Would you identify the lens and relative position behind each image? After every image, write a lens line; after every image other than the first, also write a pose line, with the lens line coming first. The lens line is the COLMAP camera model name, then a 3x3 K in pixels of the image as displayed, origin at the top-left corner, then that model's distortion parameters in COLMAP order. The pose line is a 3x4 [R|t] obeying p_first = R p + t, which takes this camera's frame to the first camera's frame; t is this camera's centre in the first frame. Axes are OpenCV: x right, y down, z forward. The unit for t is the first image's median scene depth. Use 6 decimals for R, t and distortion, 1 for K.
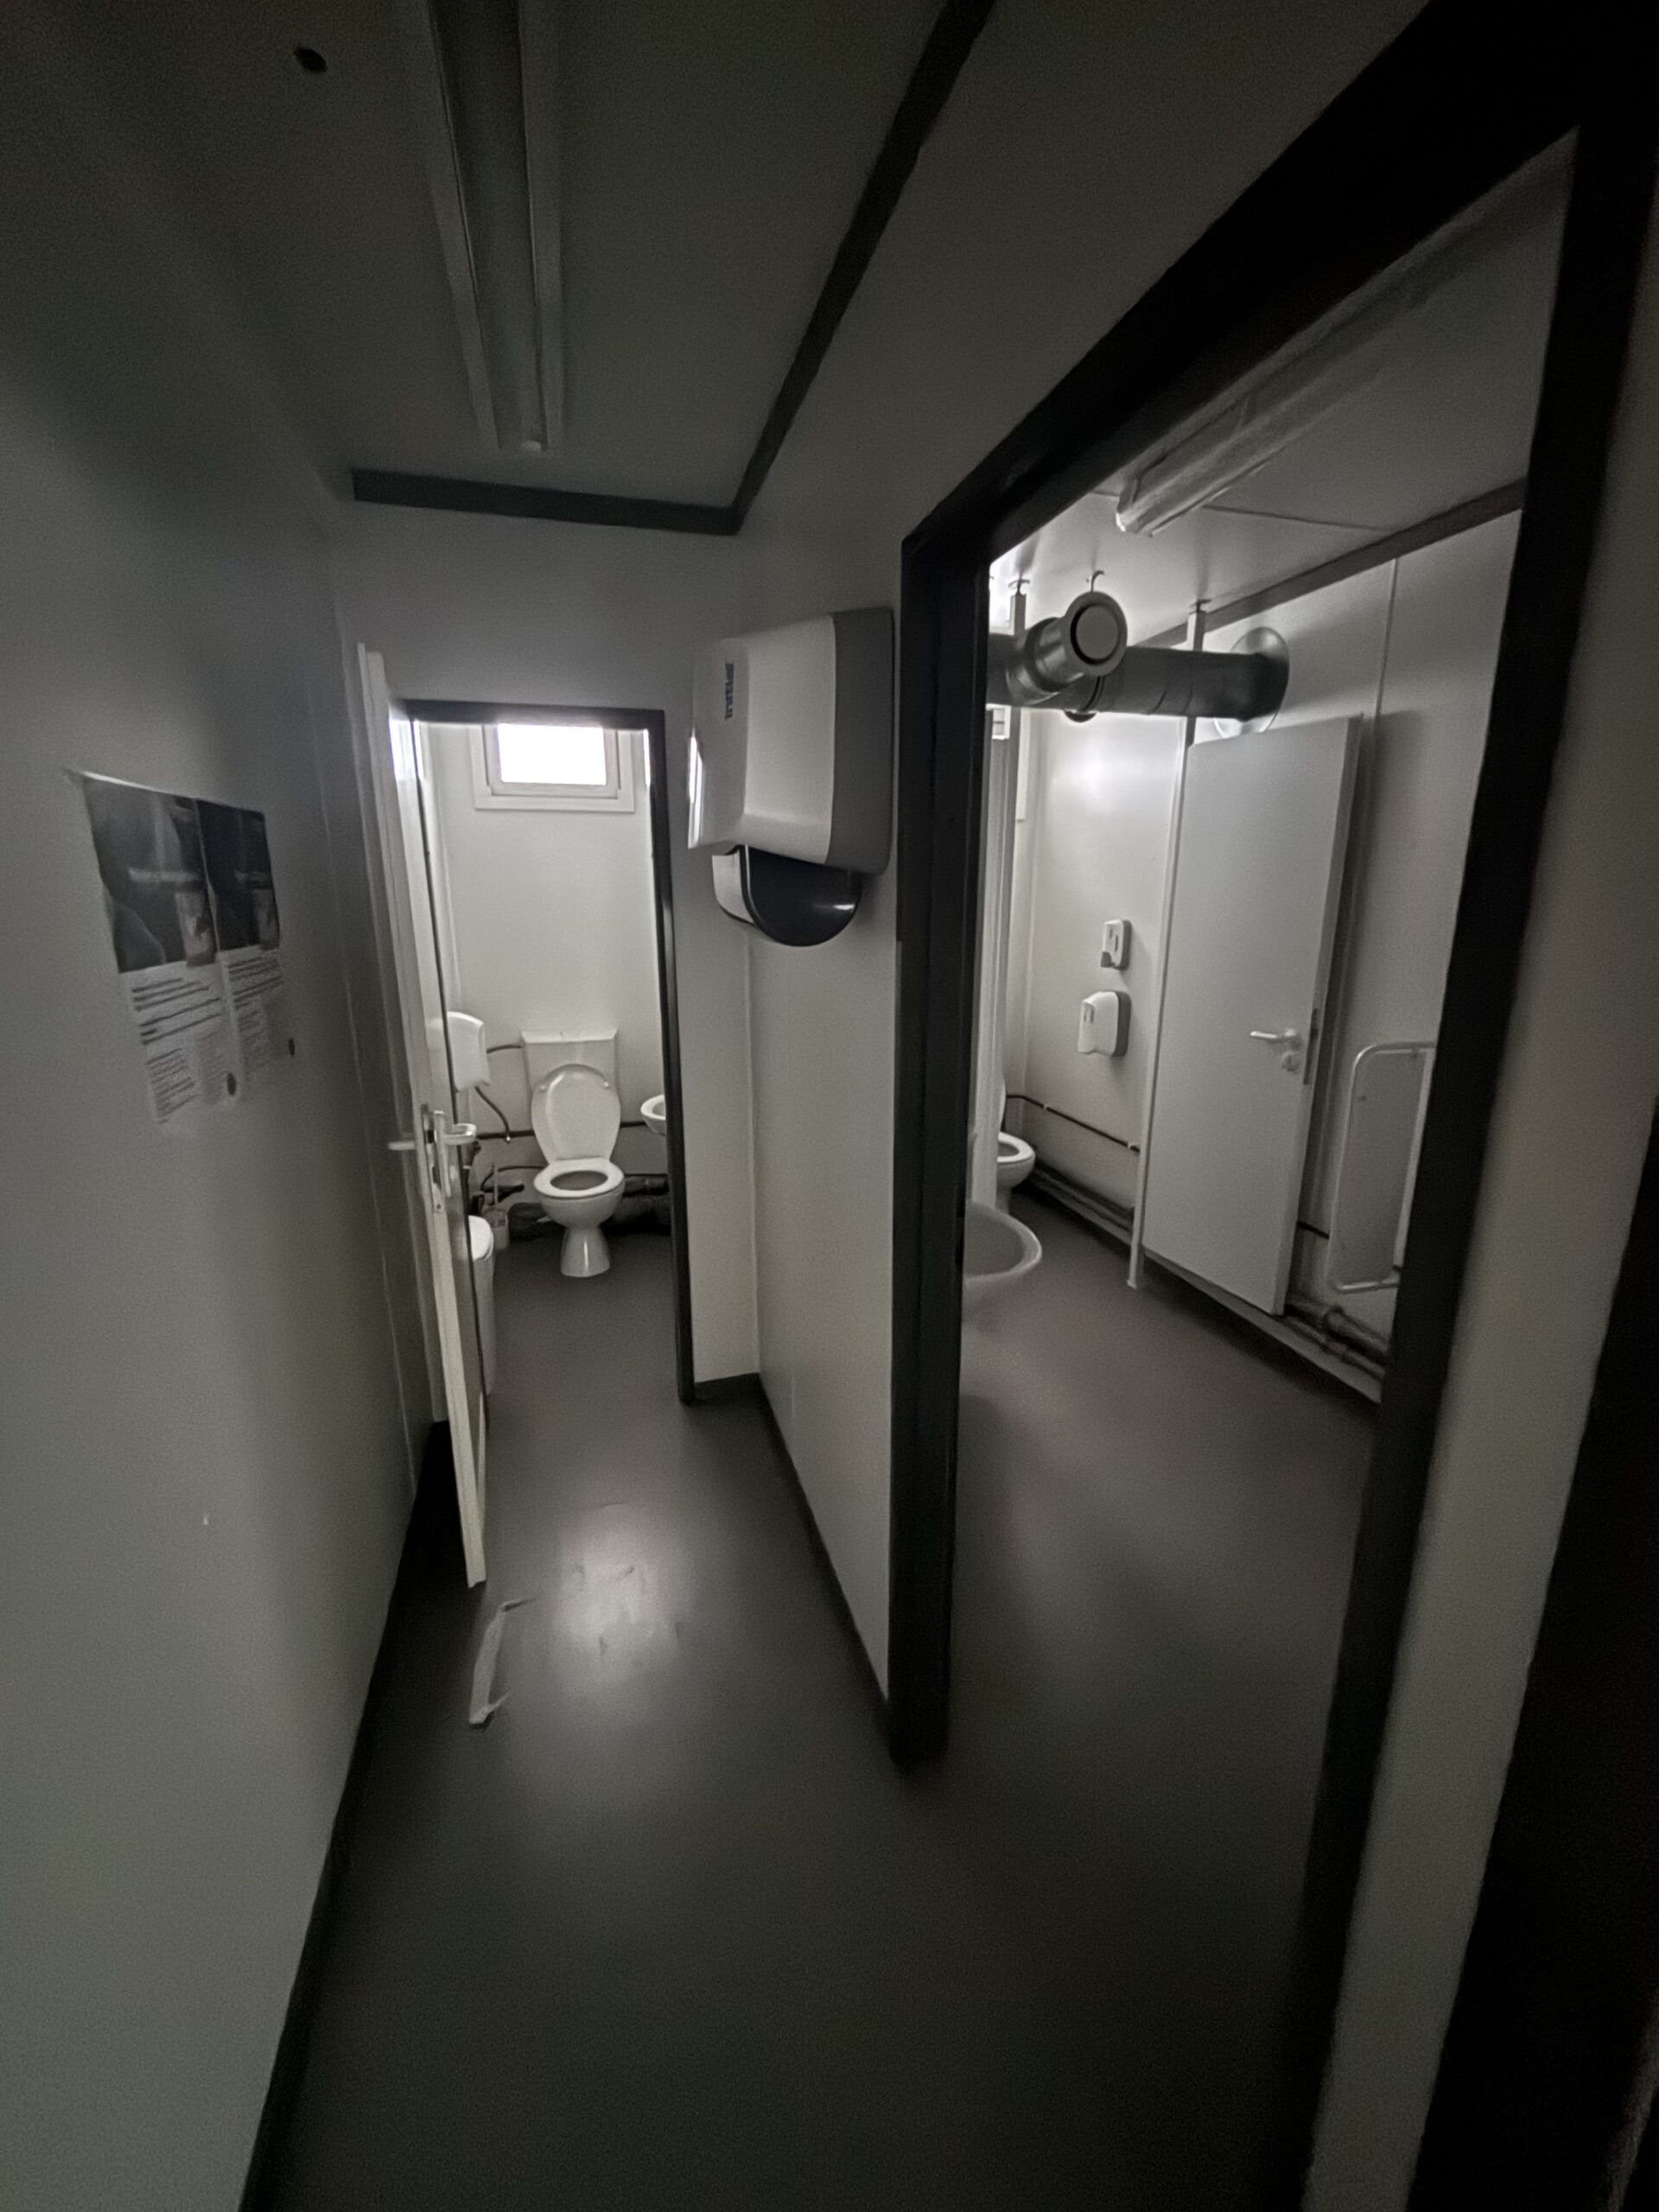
lens RADIAL K [[900.9, 0, 833.2], [0, 900.9, 1105.0], [0, 0, 1]] dist [-0.000617, 0.000017]
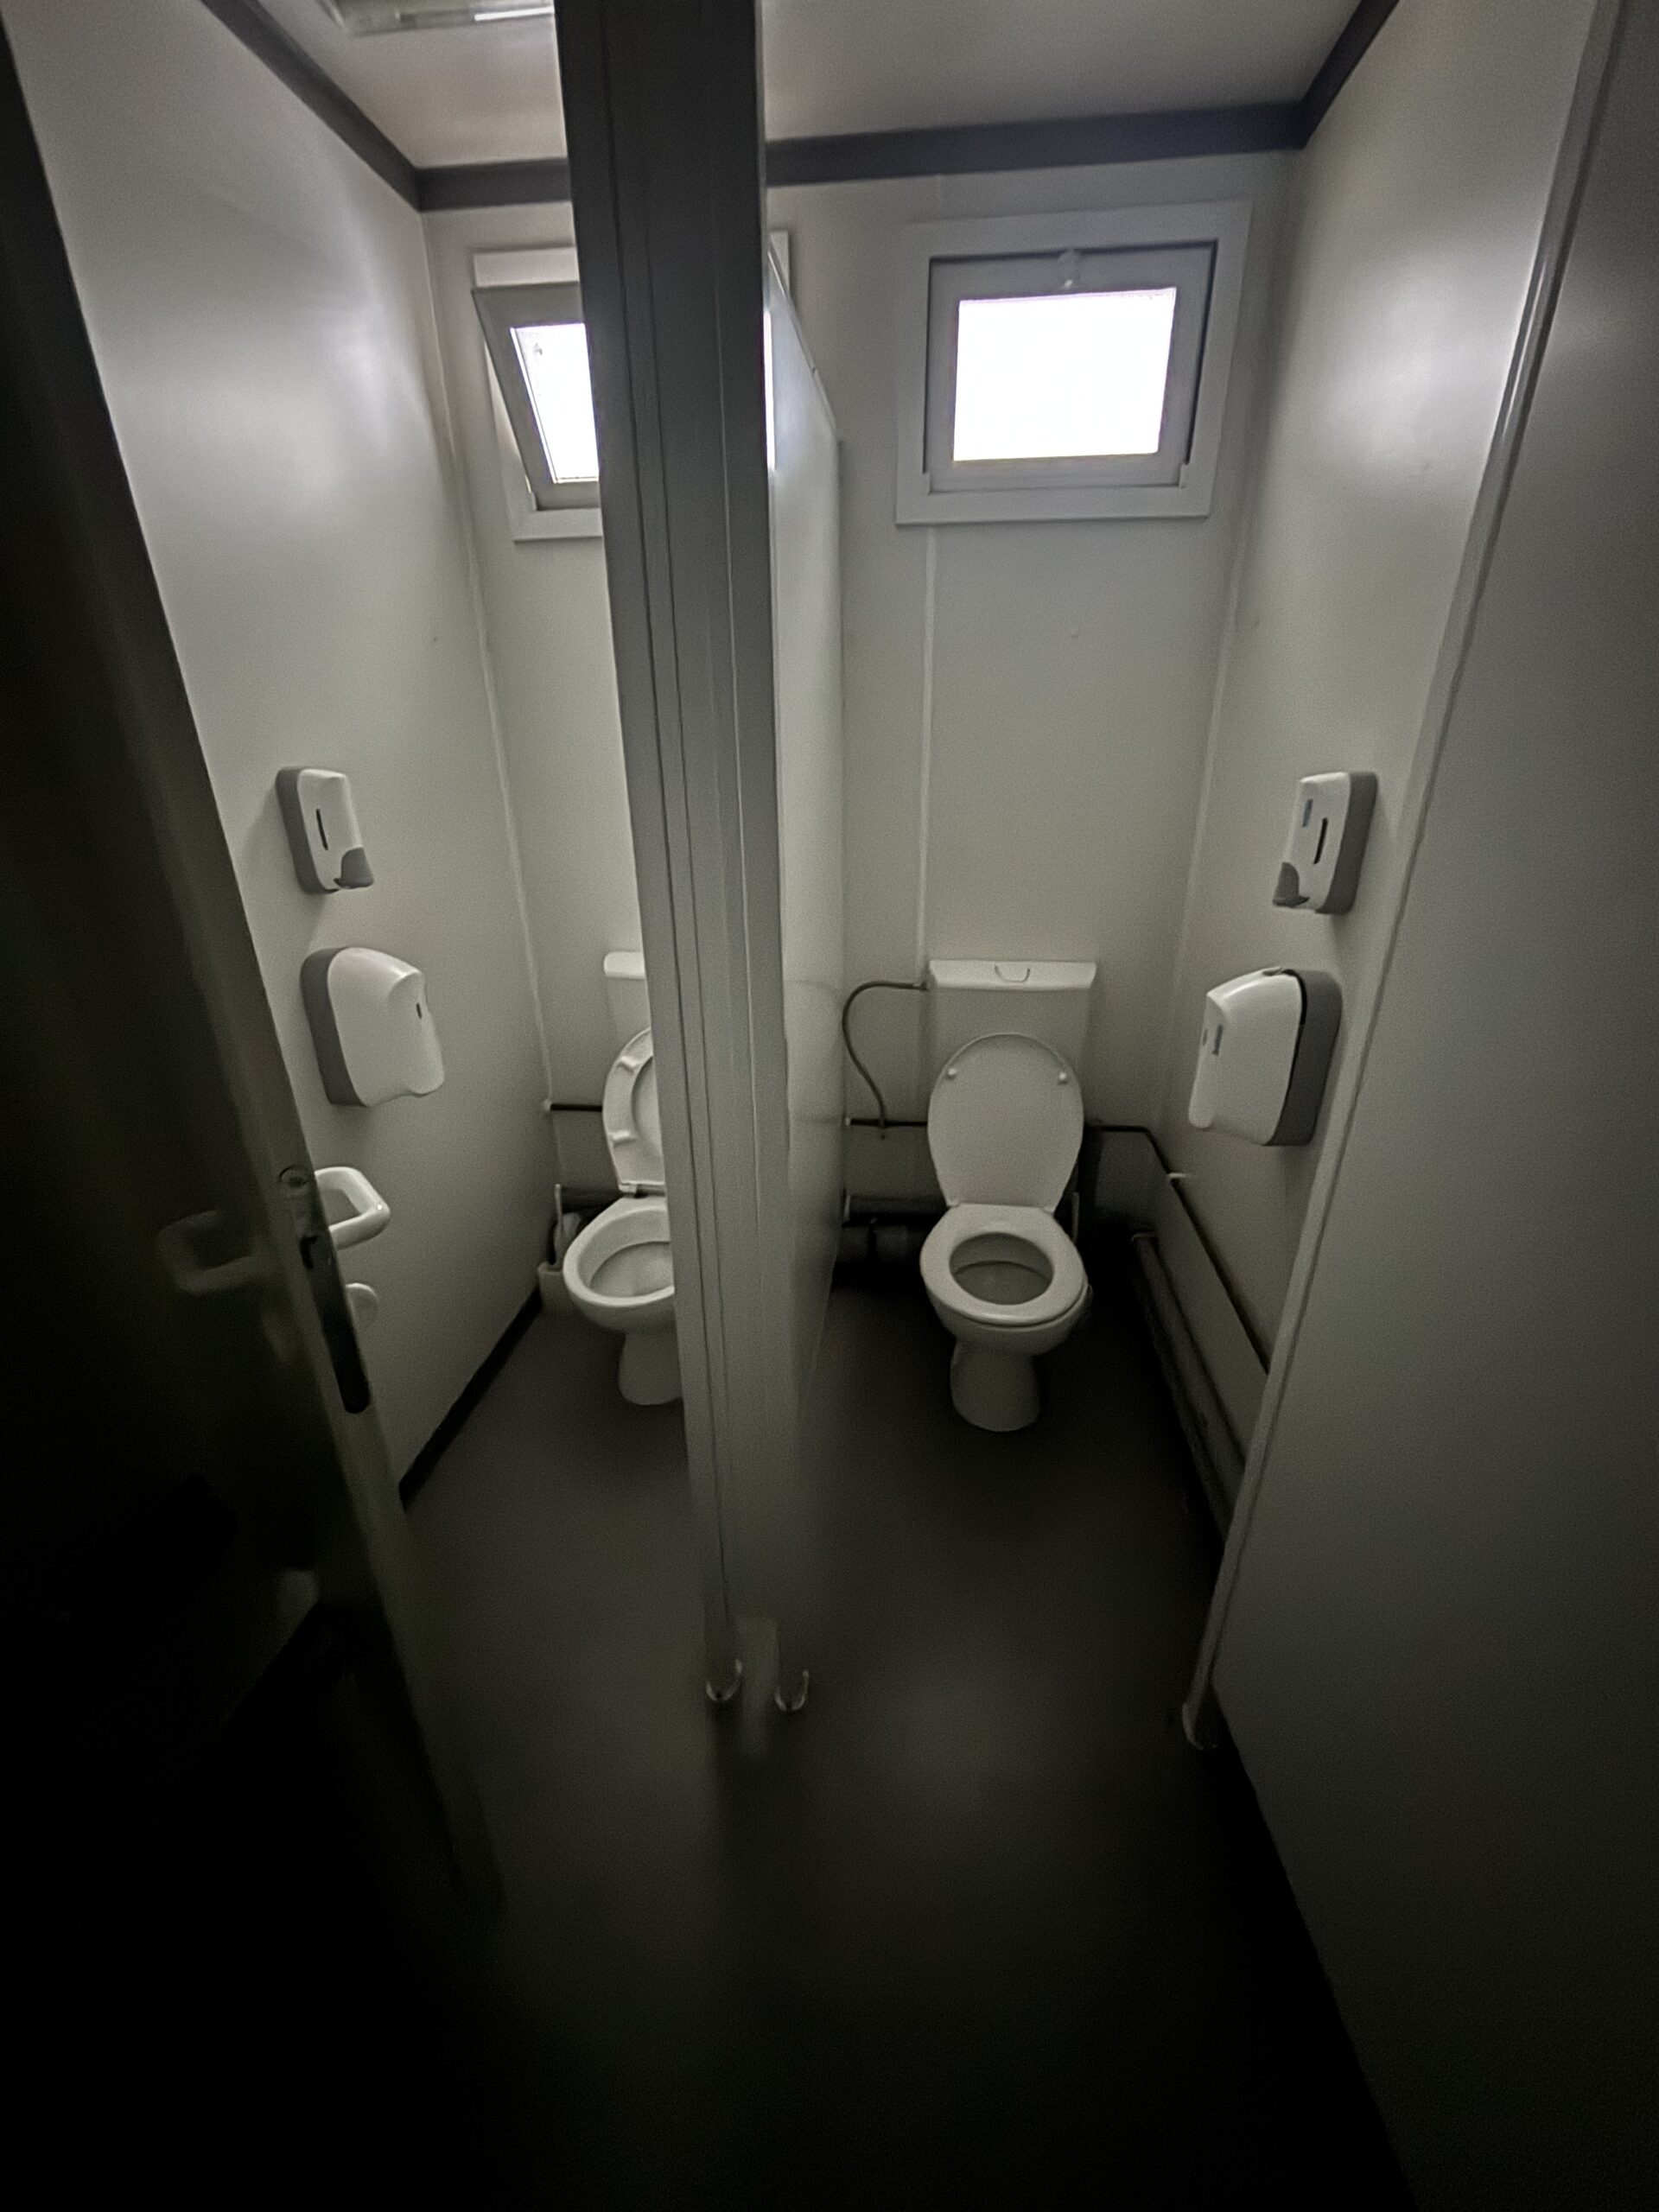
lens RADIAL K [[900.9, 0, 836.0], [0, 900.9, 1112.5], [0, 0, 1]] dist [-0.000617, 0.000017]
pose [[0.912029, 0.170599, -0.372959, -0.173638], [-0.099584, 0.974282, 0.202134, -0.096331], [0.397851, -0.147212, 0.905562, 0.457553]]
